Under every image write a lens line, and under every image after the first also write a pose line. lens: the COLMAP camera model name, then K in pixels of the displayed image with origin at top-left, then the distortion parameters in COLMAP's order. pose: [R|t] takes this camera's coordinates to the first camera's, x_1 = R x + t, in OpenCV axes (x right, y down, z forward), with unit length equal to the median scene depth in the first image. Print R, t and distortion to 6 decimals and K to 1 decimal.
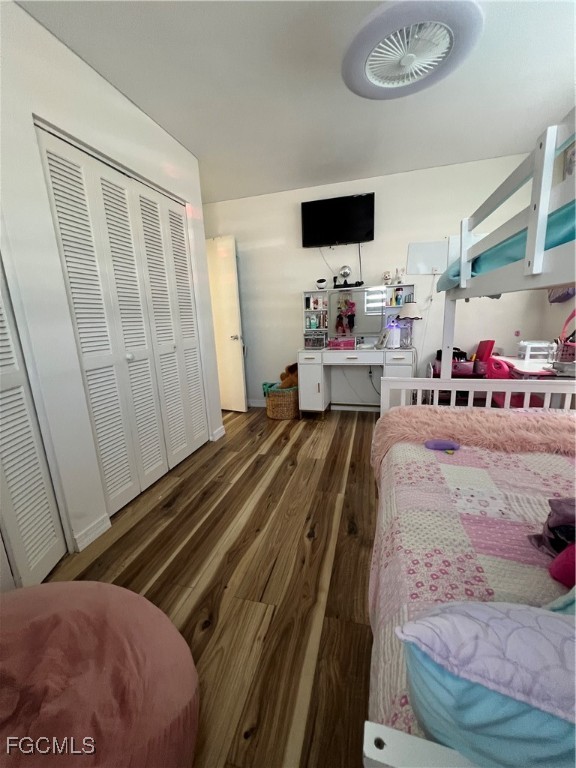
lens RADIAL K [[308.5, 0, 283.8], [0, 308.5, 383.9], [0, 0, 1]] dist [0.002375, 0.000094]
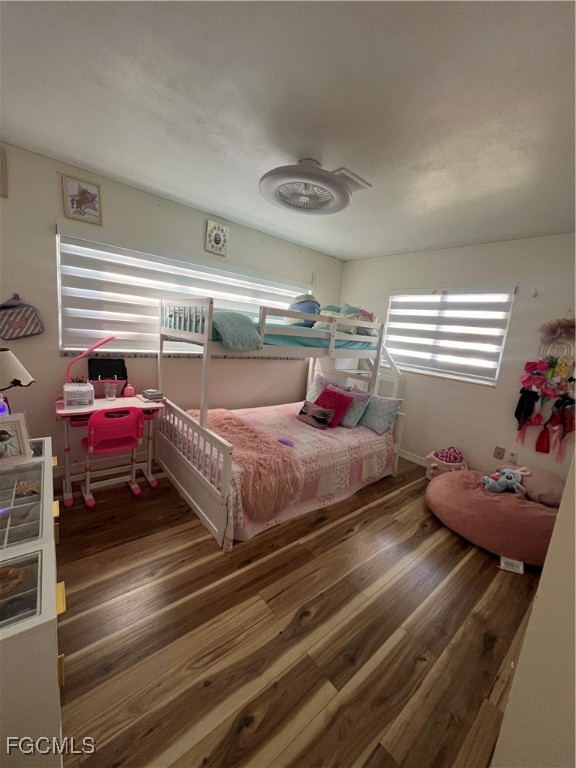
lens RADIAL K [[308.5, 0, 287.3], [0, 308.5, 384.4], [0, 0, 1]] dist [0.002375, 0.000094]
pose [[-0.833590, -0.139831, 0.534392, -0.269023], [0.055947, 0.941082, 0.333518, -0.506906], [-0.549543, 0.307915, -0.776654, 1.674596]]
